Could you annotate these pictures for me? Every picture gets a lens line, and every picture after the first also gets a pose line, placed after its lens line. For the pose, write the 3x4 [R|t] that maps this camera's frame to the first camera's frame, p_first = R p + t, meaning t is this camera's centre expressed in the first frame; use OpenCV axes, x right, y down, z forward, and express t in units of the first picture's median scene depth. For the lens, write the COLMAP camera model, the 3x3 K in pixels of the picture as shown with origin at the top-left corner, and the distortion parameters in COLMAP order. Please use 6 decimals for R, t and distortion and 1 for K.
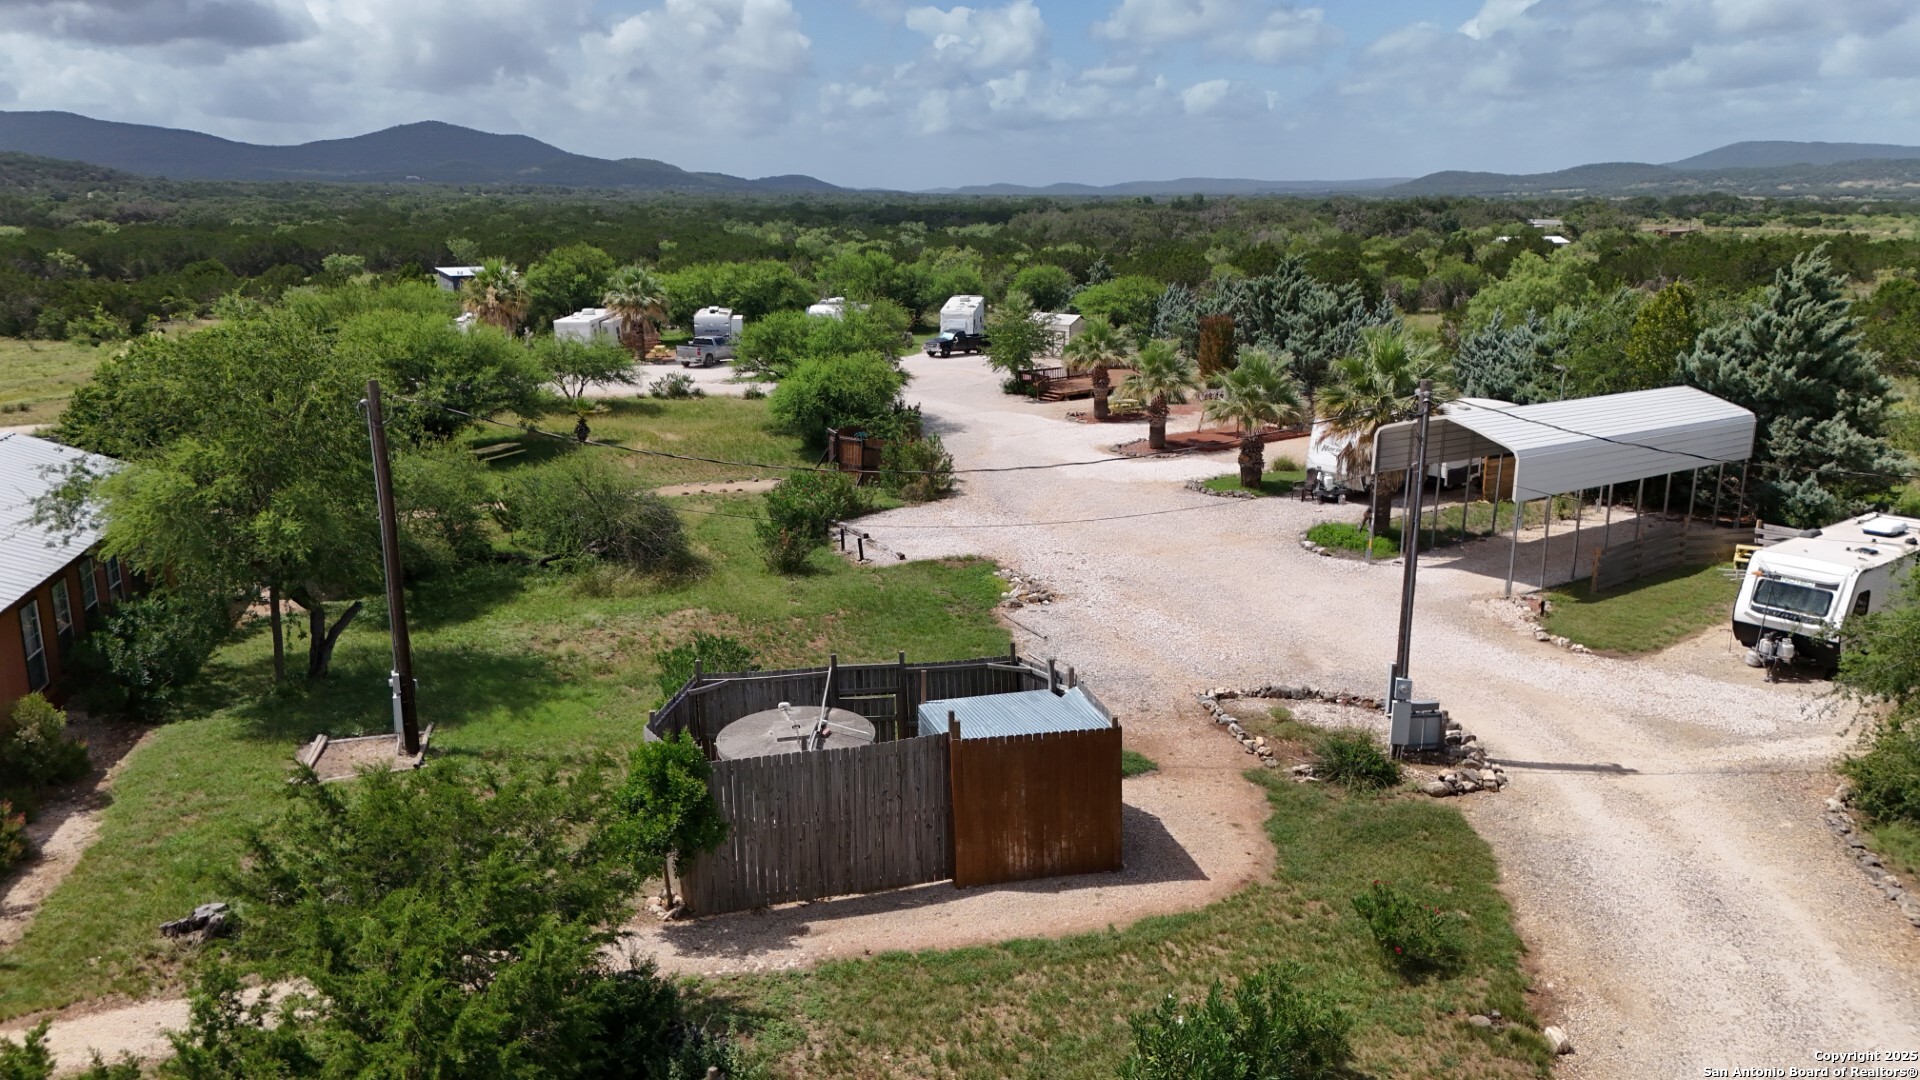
lens RADIAL K [[1423.5, 0, 975.6], [0, 1423.5, 543.7], [0, 0, 1]] dist [0.103392, -0.127928]
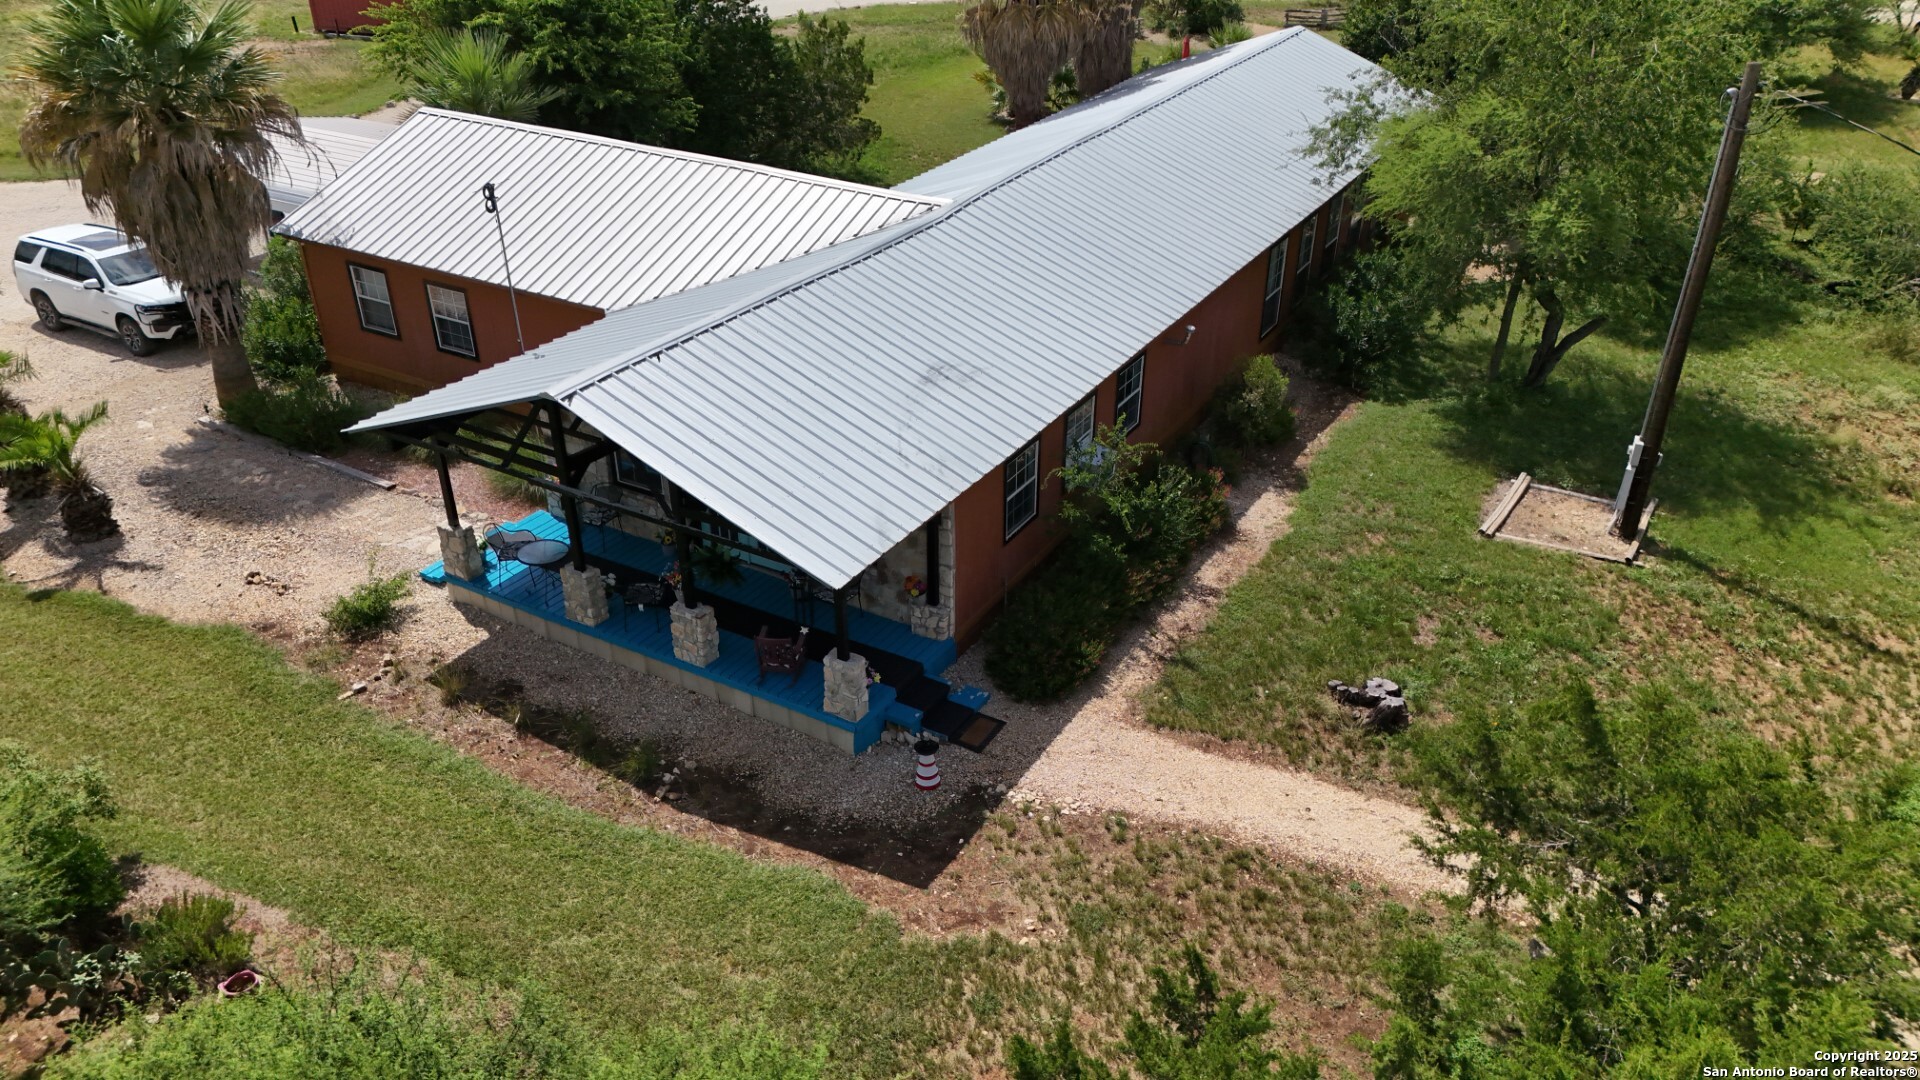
lens RADIAL K [[1419.8, 0, 960.0], [0, 1419.8, 533.9], [0, 0, 1]] dist [0.117867, -0.126084]
pose [[0.702030, 0.359475, -0.614761, -0.110815], [-0.177036, 0.924245, 0.338274, -0.050507], [0.689791, -0.128644, 0.712488, 0.110770]]
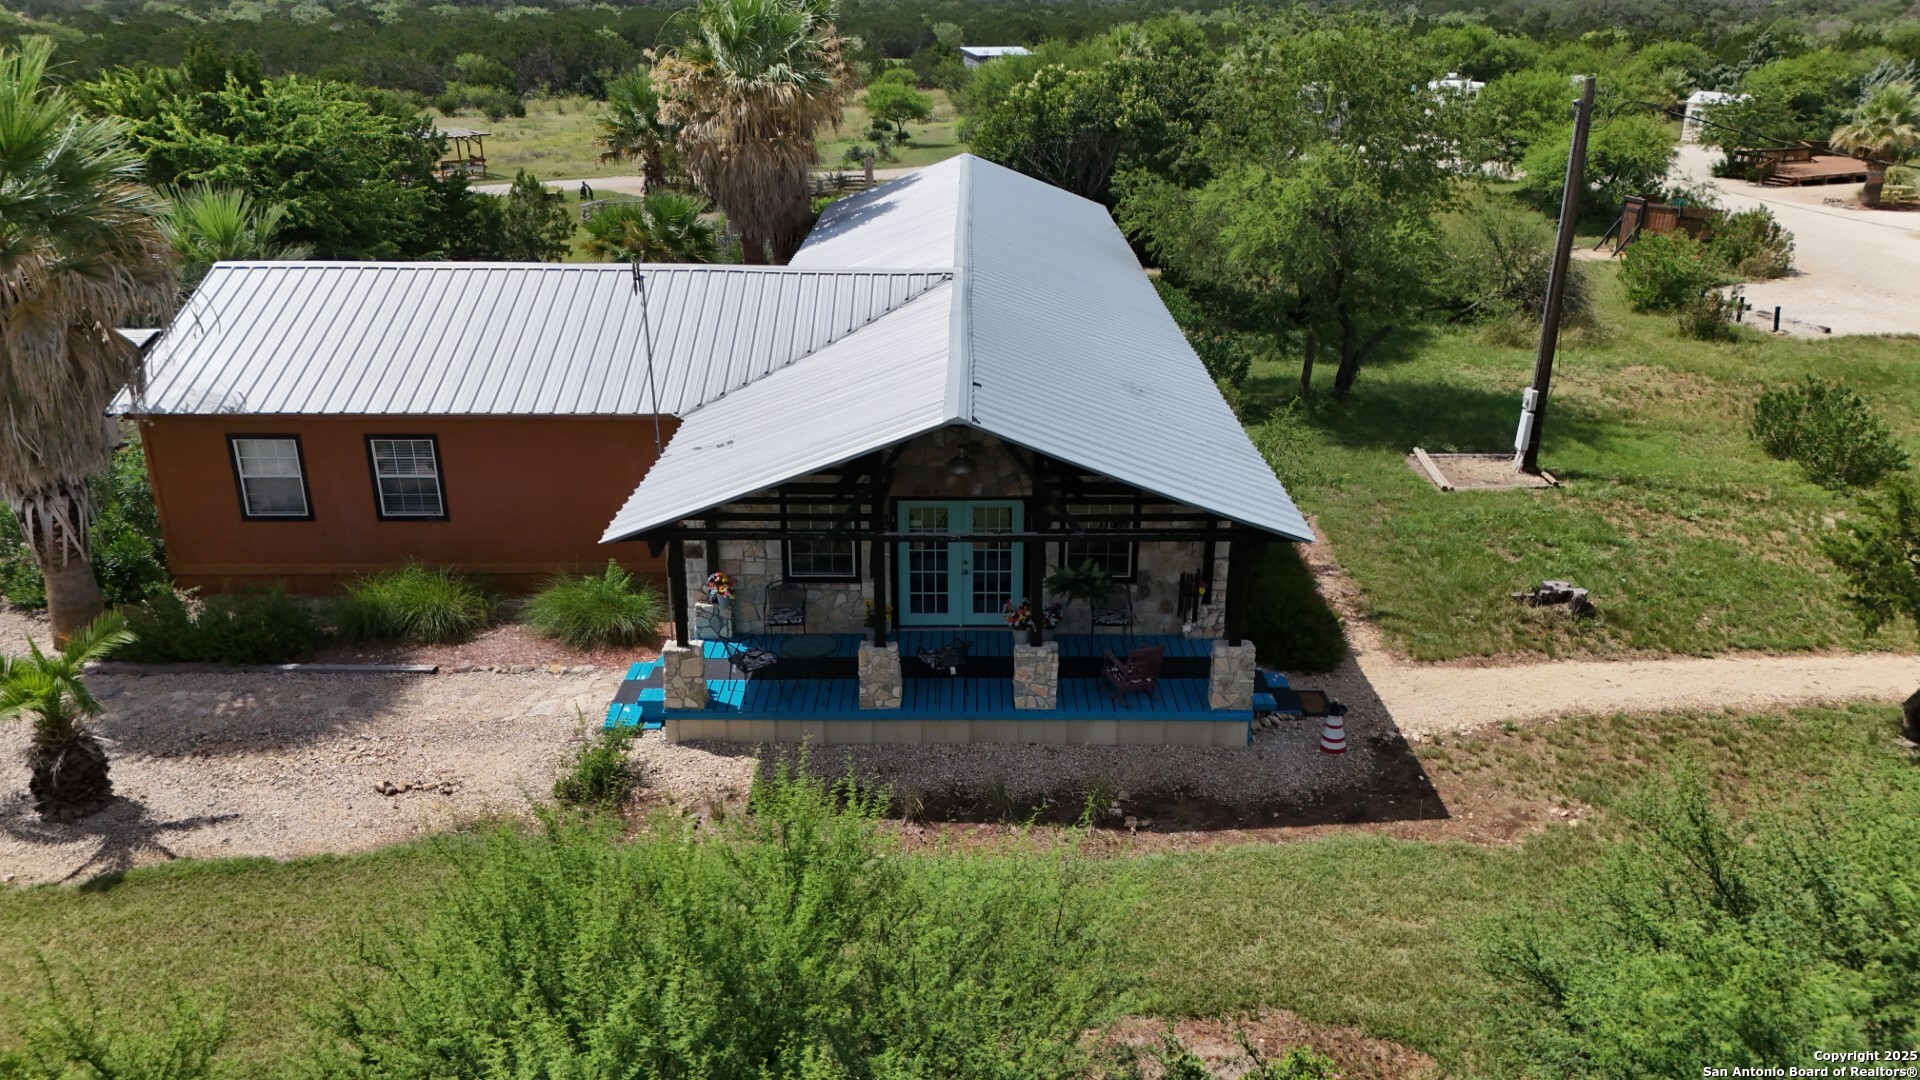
lens RADIAL K [[1431.3, 0, 967.7], [0, 1431.3, 541.6], [0, 0, 1]] dist [0.077924, -0.067033]
pose [[0.965488, 0.102100, -0.239601, -0.384078], [-0.070970, 0.988280, 0.135155, 0.062062], [0.250592, -0.113486, 0.961418, -0.050069]]
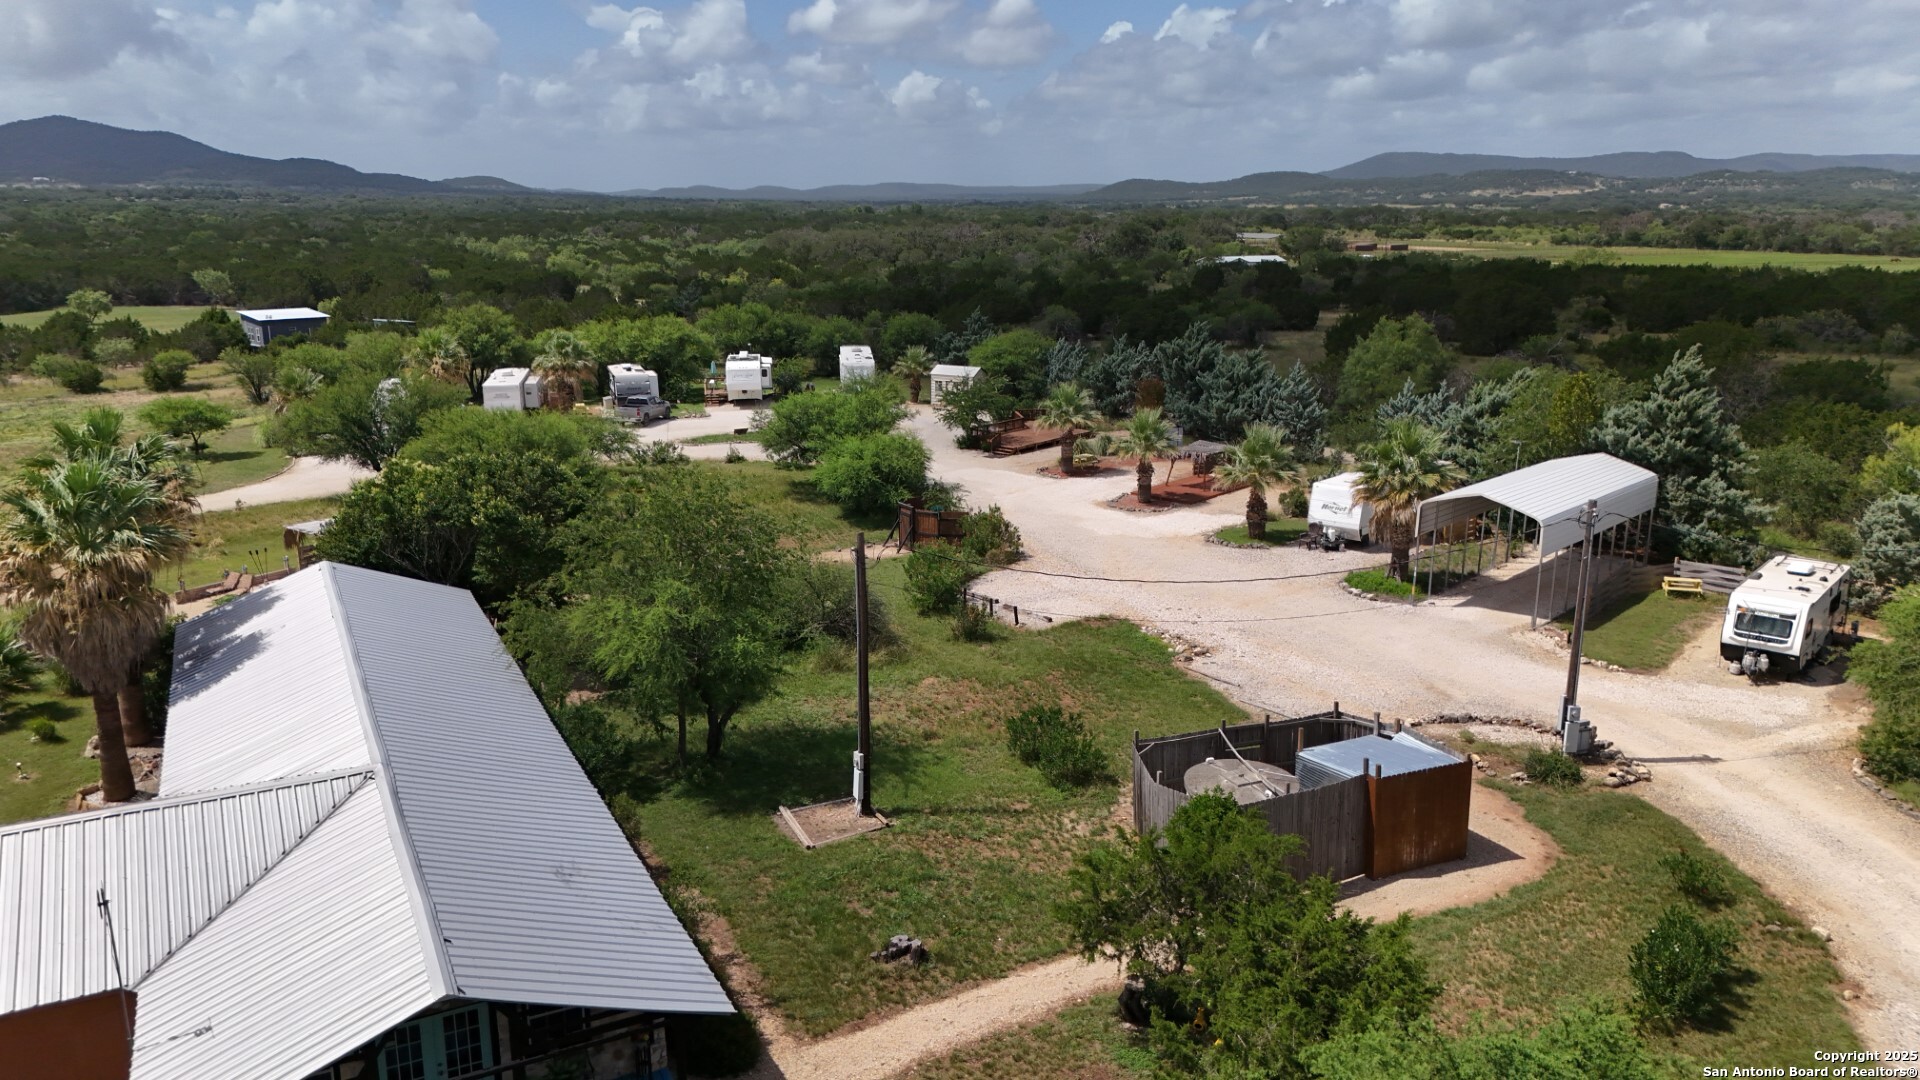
lens RADIAL K [[1423.5, 0, 975.6], [0, 1423.5, 543.7], [0, 0, 1]] dist [0.103392, -0.127928]
pose [[0.978218, -0.048277, 0.201887, -0.399226], [0.048199, 0.998824, 0.005307, -0.073334], [-0.201906, 0.004539, 0.979394, -0.201267]]
